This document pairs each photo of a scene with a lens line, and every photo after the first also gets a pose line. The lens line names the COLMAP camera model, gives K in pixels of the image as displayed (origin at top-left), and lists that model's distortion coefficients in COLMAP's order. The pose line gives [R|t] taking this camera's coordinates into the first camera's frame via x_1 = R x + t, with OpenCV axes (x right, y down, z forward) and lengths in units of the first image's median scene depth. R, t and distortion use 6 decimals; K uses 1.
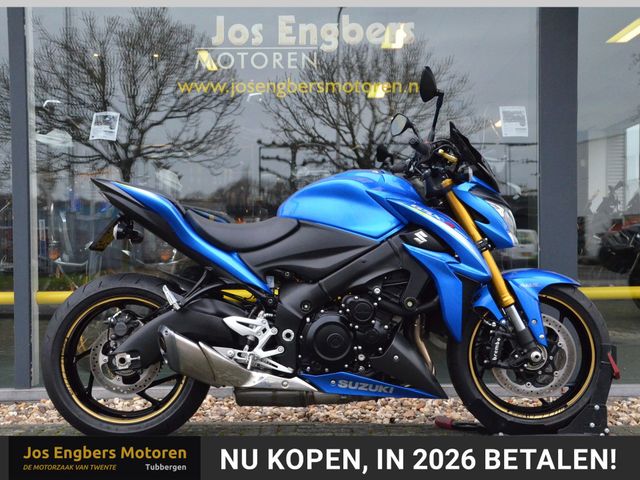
lens RADIAL K [[892.1, 0, 300.1], [0, 892.1, 237.8], [0, 0, 1]] dist [0.009480, 0.394523]
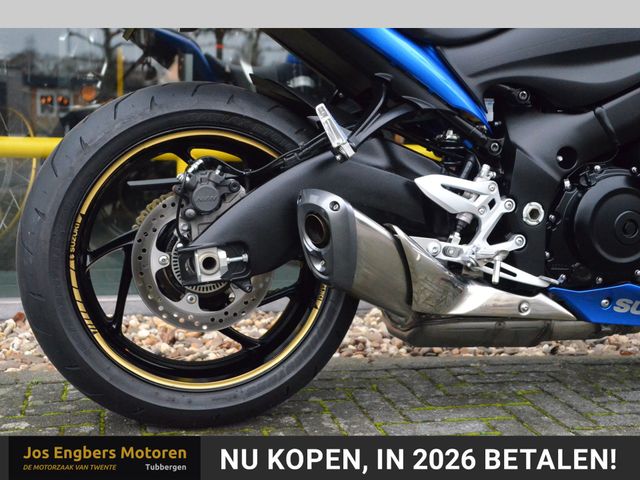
lens RADIAL K [[892.1, 0, 300.1], [0, 892.1, 237.8], [0, 0, 1]] dist [0.009480, 0.394523]
pose [[0.971995, 0.002231, 0.234990, -0.263777], [-0.032571, 0.991583, 0.125311, 0.062864], [-0.232732, -0.129456, 0.963886, 0.533677]]
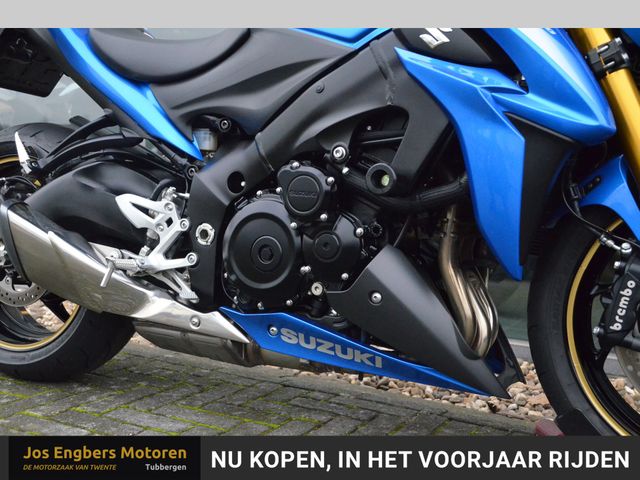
lens RADIAL K [[736.2, 0, 325.6], [0, 736.2, 251.8], [0, 0, 1]] dist [-0.018766, 0.325882]
pose [[0.891335, 0.088324, -0.444658, 0.252132], [-0.049109, 0.993877, 0.098976, 0.071792], [0.450677, -0.066384, 0.890215, 0.632182]]
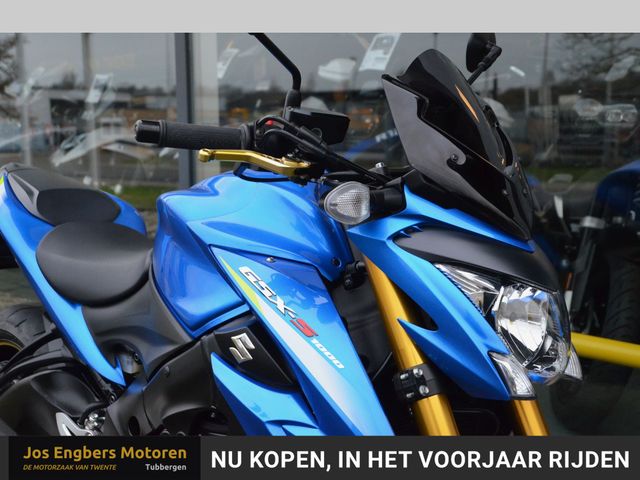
lens RADIAL K [[814.3, 0, 329.7], [0, 814.3, 247.9], [0, 0, 1]] dist [0.007450, 0.453838]
pose [[0.725030, 0.103835, -0.680845, 0.415197], [0.002774, 0.988121, 0.153651, -0.104570], [0.688712, -0.113291, 0.716129, 0.741409]]
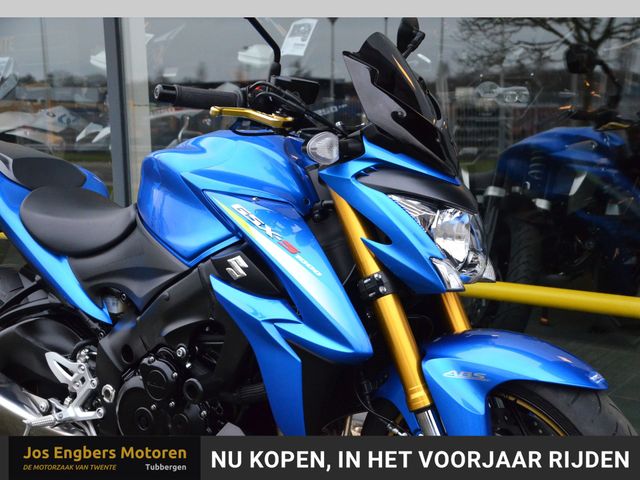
lens RADIAL K [[846.3, 0, 345.9], [0, 846.3, 254.1], [0, 0, 1]] dist [0.077745, 0.053245]
pose [[0.816335, 0.088481, -0.570762, 0.469121], [0.007020, 0.986603, 0.162985, -0.089302], [0.577537, -0.137057, 0.804777, 0.615619]]
